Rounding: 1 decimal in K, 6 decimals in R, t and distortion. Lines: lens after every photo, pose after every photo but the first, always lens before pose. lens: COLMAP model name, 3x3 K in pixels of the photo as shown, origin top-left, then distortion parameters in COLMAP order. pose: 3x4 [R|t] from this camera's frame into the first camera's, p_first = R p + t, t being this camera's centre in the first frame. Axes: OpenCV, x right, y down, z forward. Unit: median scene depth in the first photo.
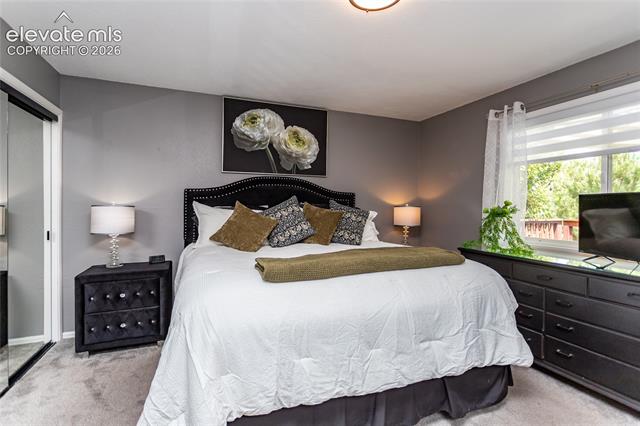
lens RADIAL K [[309.4, 0, 320.4], [0, 309.4, 208.4], [0, 0, 1]] dist [0.000880, 0.000142]
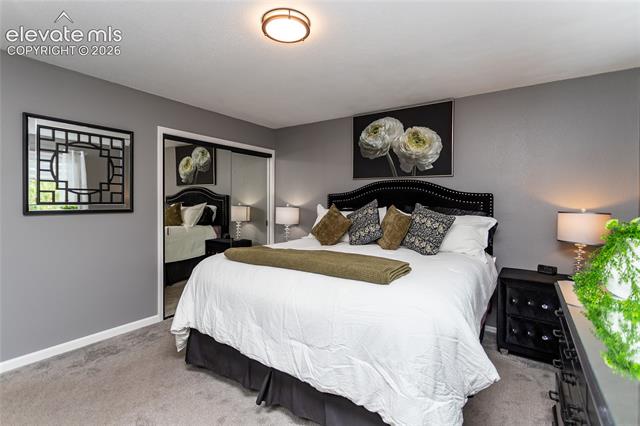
lens RADIAL K [[309.4, 0, 320.4], [0, 309.4, 208.4], [0, 0, 1]] dist [0.000880, 0.000142]
pose [[0.553475, 0.015515, -0.832721, 0.576128], [-0.014877, 0.999851, 0.008741, -0.013731], [0.832733, 0.007551, 0.553623, 0.220945]]
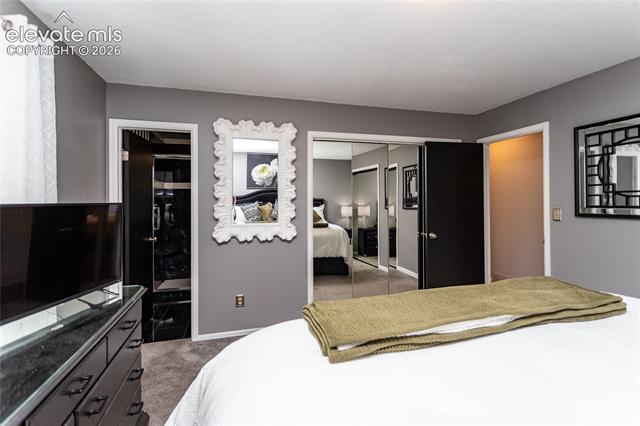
lens RADIAL K [[309.4, 0, 320.4], [0, 309.4, 208.4], [0, 0, 1]] dist [0.000880, 0.000142]
pose [[-0.994183, 0.004644, 0.107600, -0.558299], [0.009249, 0.999061, 0.042333, -0.105410], [-0.107303, 0.043081, -0.993293, 2.327014]]
